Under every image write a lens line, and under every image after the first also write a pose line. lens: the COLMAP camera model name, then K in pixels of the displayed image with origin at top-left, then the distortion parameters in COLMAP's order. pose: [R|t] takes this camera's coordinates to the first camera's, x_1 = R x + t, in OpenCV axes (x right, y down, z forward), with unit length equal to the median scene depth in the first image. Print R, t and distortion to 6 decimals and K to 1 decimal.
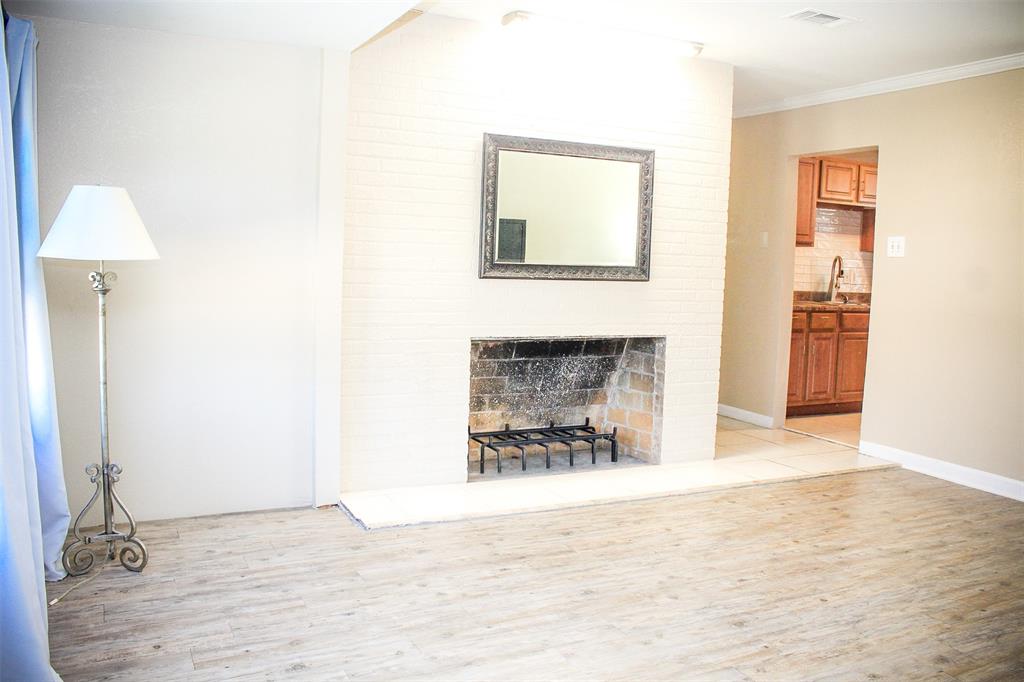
lens RADIAL K [[852.8, 0, 515.8], [0, 852.8, 321.5], [0, 0, 1]] dist [-0.157675, 0.131856]
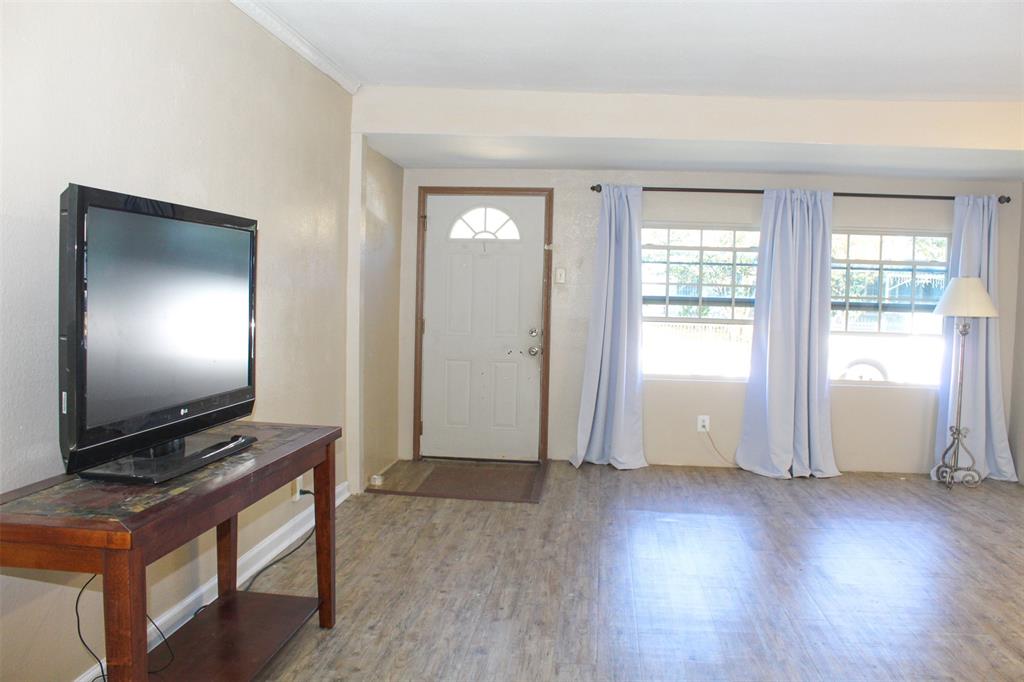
lens RADIAL K [[852.8, 0, 505.9], [0, 852.8, 340.4], [0, 0, 1]] dist [-0.157675, 0.131856]
pose [[-0.540391, 0.007992, -0.841376, 1.134702], [-0.108315, 0.990974, 0.078980, -0.038664], [0.834413, 0.133813, -0.534648, 0.805913]]
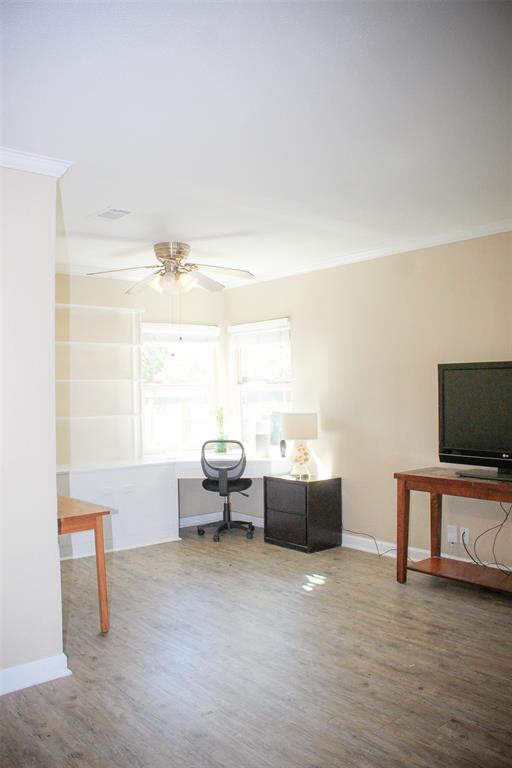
lens RADIAL K [[639.6, 0, 243.1], [0, 639.6, 384.9], [0, 0, 1]] dist [-0.157675, 0.131856]
pose [[-0.226585, -0.026514, 0.973631, -0.015704], [0.081966, 0.995564, 0.046187, -0.099671], [-0.970536, 0.090270, -0.223406, 0.899899]]
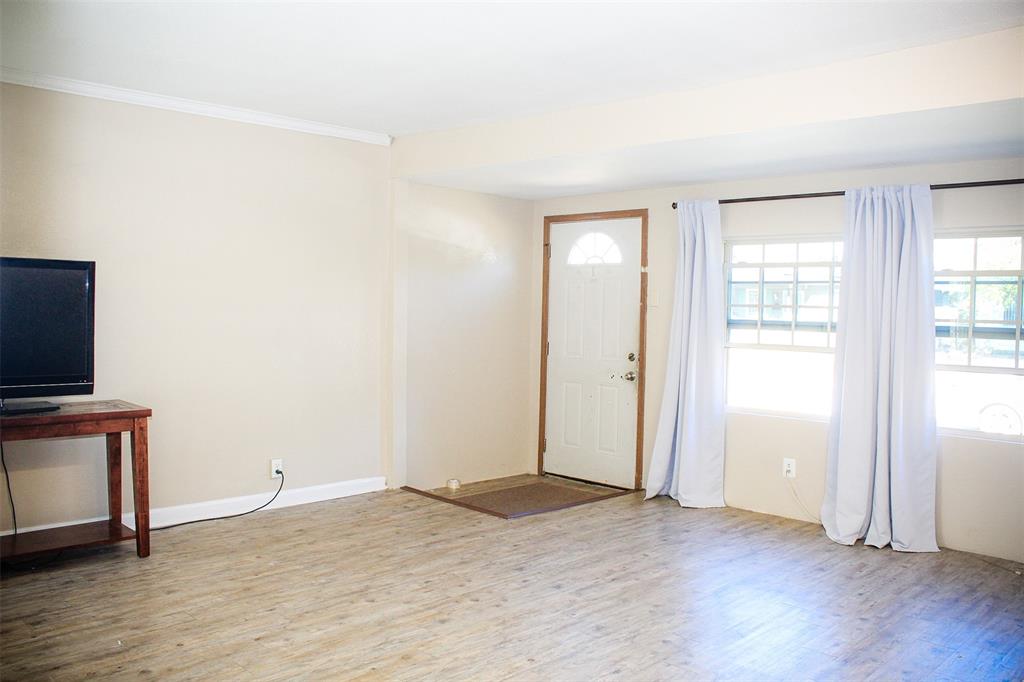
lens RADIAL K [[852.8, 0, 511.7], [0, 852.8, 336.8], [0, 0, 1]] dist [-0.157675, 0.131856]
pose [[-0.946540, -0.037950, -0.320346, 0.519916], [-0.074390, 0.991969, 0.102290, -0.107238], [0.313891, 0.120652, -0.941762, 1.344939]]
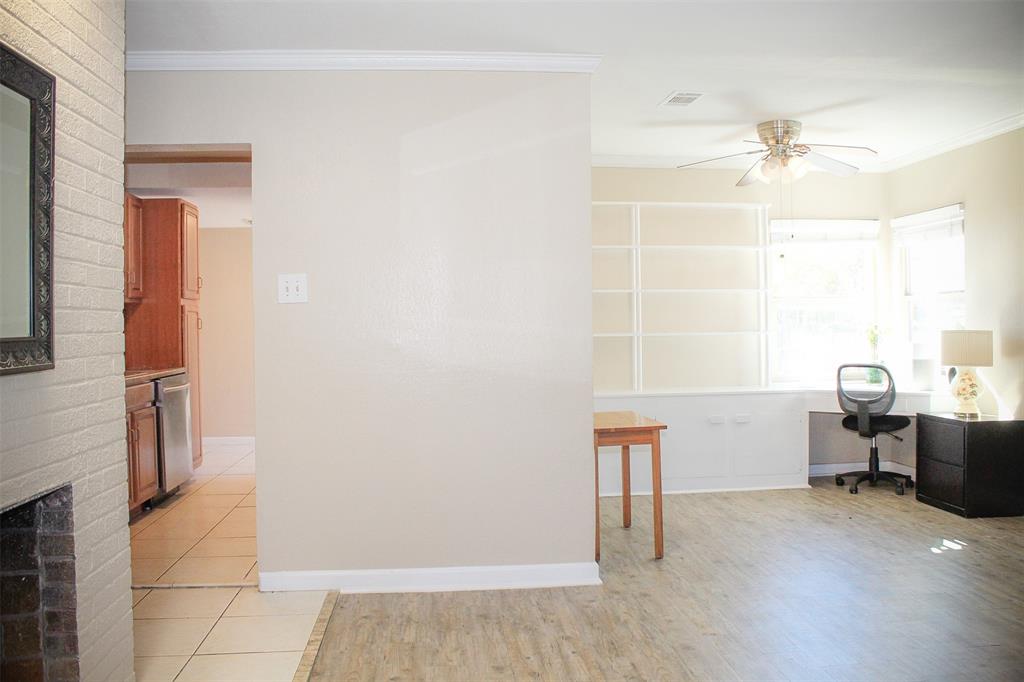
lens RADIAL K [[852.8, 0, 512.8], [0, 852.8, 332.1], [0, 0, 1]] dist [-0.157675, 0.131856]
pose [[0.351365, -0.048134, 0.935001, -0.181852], [0.096082, 0.995258, 0.015129, -0.056739], [-0.931295, 0.084521, 0.354323, 0.705778]]
